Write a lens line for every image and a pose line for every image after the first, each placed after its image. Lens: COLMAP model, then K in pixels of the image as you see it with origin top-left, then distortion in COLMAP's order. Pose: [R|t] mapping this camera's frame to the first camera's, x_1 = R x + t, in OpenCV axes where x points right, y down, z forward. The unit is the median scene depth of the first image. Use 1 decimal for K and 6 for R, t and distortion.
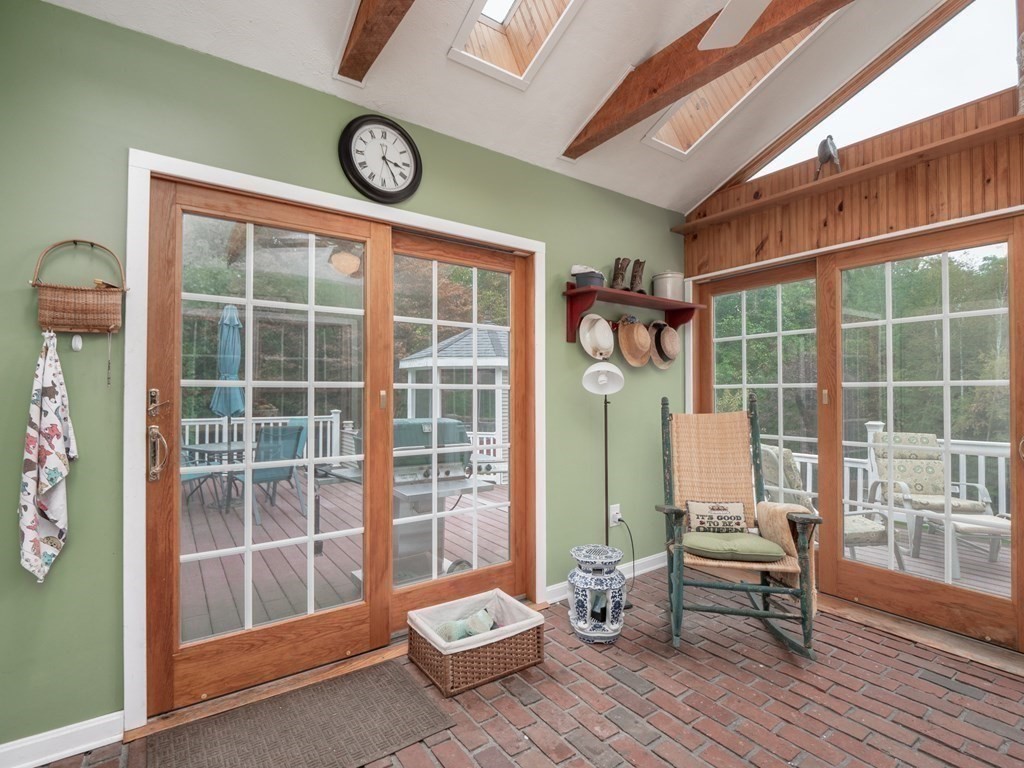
lens RADIAL K [[503.2, 0, 512.0], [0, 503.2, 384.0], [0, 0, 1]] dist [-0.013440, -0.000304]
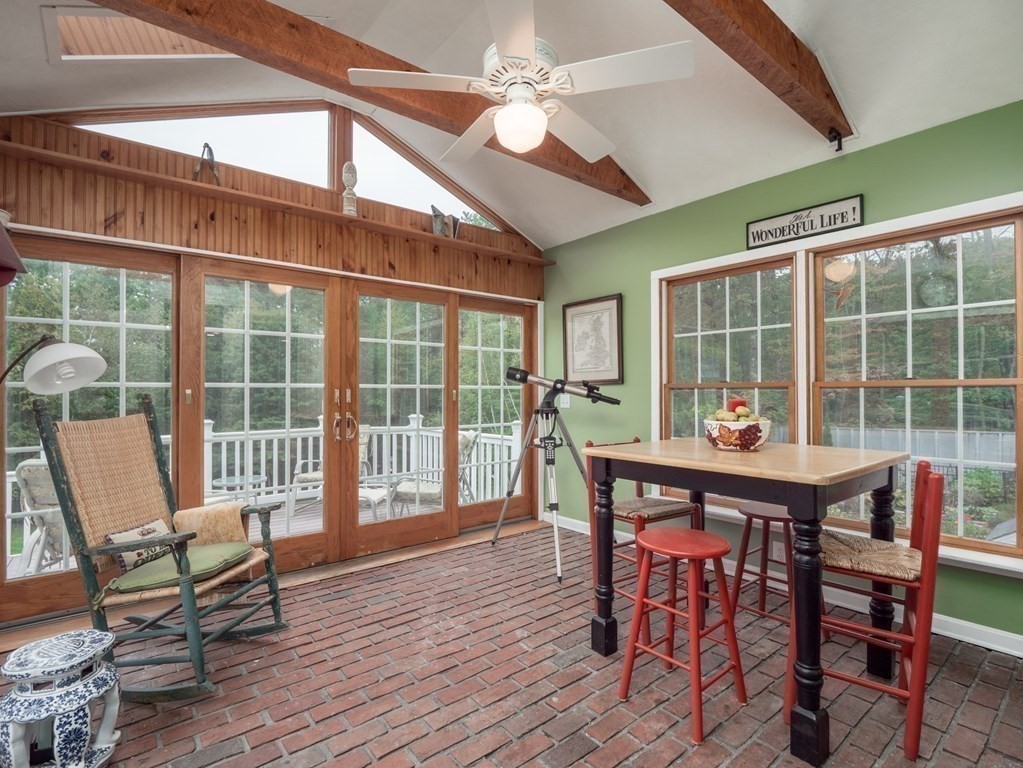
lens RADIAL K [[503.6, 0, 510.1], [0, 503.6, 386.4], [0, 0, 1]] dist [-0.006351, -0.001033]
pose [[-0.069972, 0.012662, 0.997469, -0.476203], [-0.014567, 0.999800, -0.013713, 0.010274], [-0.997443, -0.015489, -0.069773, 0.478820]]
